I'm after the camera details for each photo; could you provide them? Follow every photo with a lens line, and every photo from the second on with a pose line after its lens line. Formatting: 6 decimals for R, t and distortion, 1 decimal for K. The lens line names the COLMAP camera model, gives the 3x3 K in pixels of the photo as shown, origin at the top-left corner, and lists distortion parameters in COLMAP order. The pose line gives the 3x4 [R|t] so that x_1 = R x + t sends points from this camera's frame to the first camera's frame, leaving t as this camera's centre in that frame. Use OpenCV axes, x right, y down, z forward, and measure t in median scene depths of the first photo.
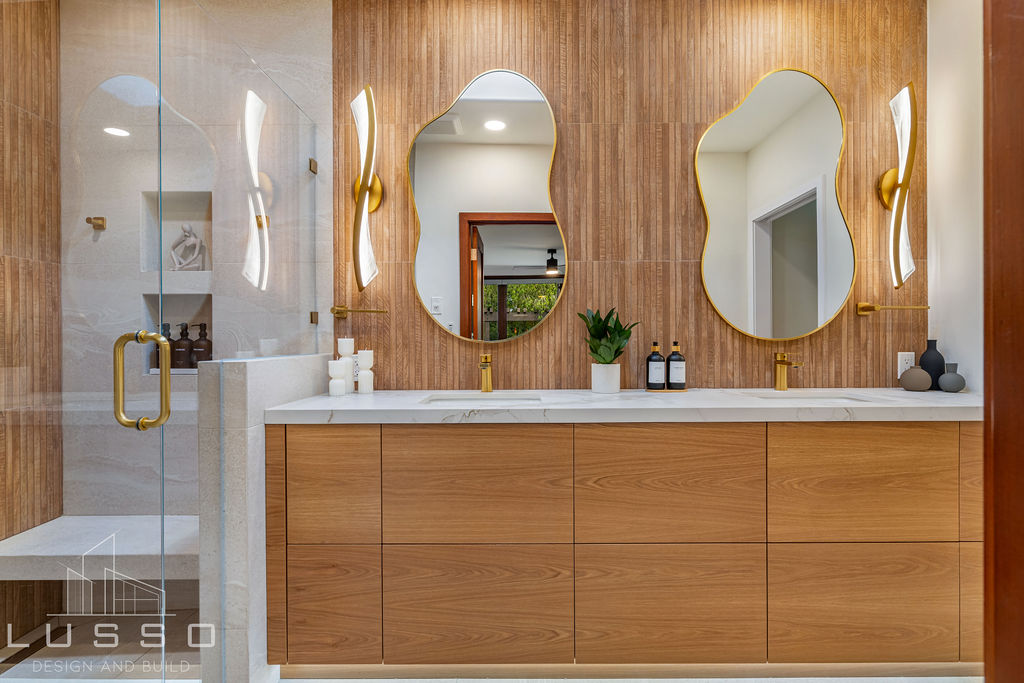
lens RADIAL K [[486.8, 0, 526.5], [0, 486.8, 341.7], [0, 0, 1]] dist [-0.002415, -0.000197]
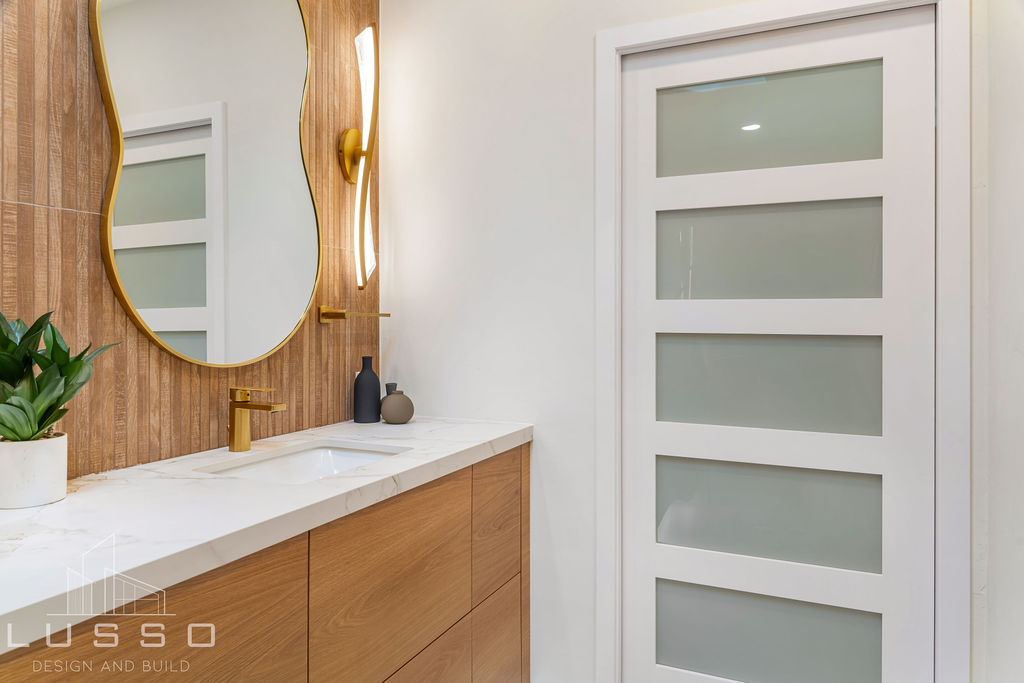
lens RADIAL K [[682.1, 0, 515.8], [0, 682.1, 317.8], [0, 0, 1]] dist [0.001751, -0.000451]
pose [[0.420074, 0.004044, 0.907481, -0.094767], [0.001102, 0.999987, -0.004966, -0.057762], [-0.907489, 0.003087, 0.420065, 0.329064]]
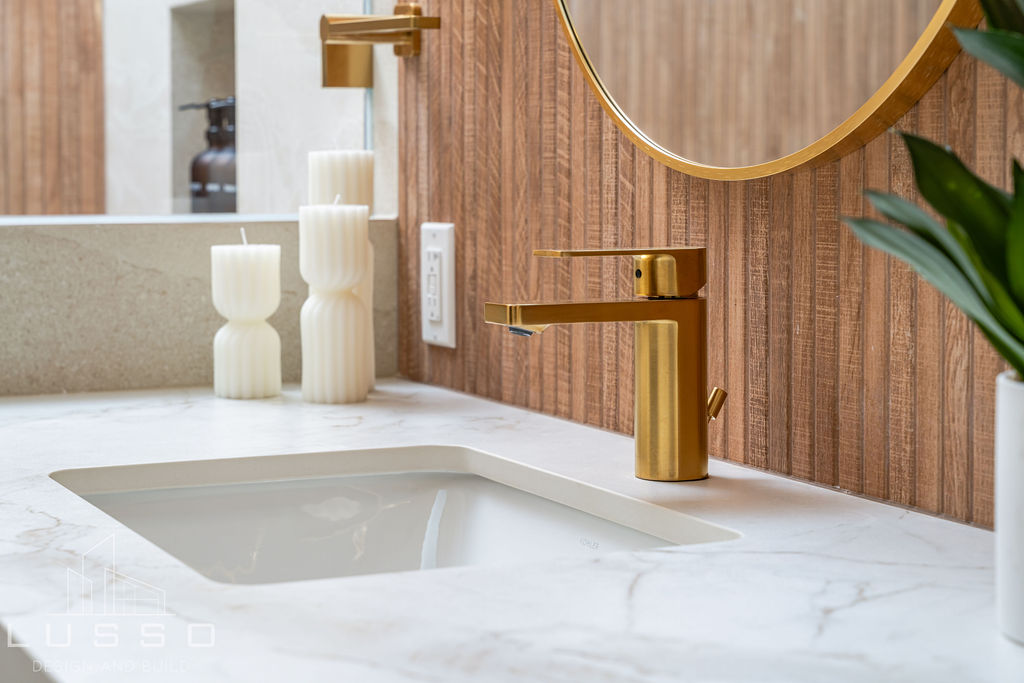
lens RADIAL K [[2016.4, 0, 510.9], [0, 2016.4, 235.4], [0, 0, 1]] dist [0.047165, 0.067872]
pose [[0.430549, 0.038909, -0.901728, 0.492291], [-0.005629, 0.999167, 0.040426, -0.005358], [0.902549, -0.012330, 0.430410, 0.645047]]
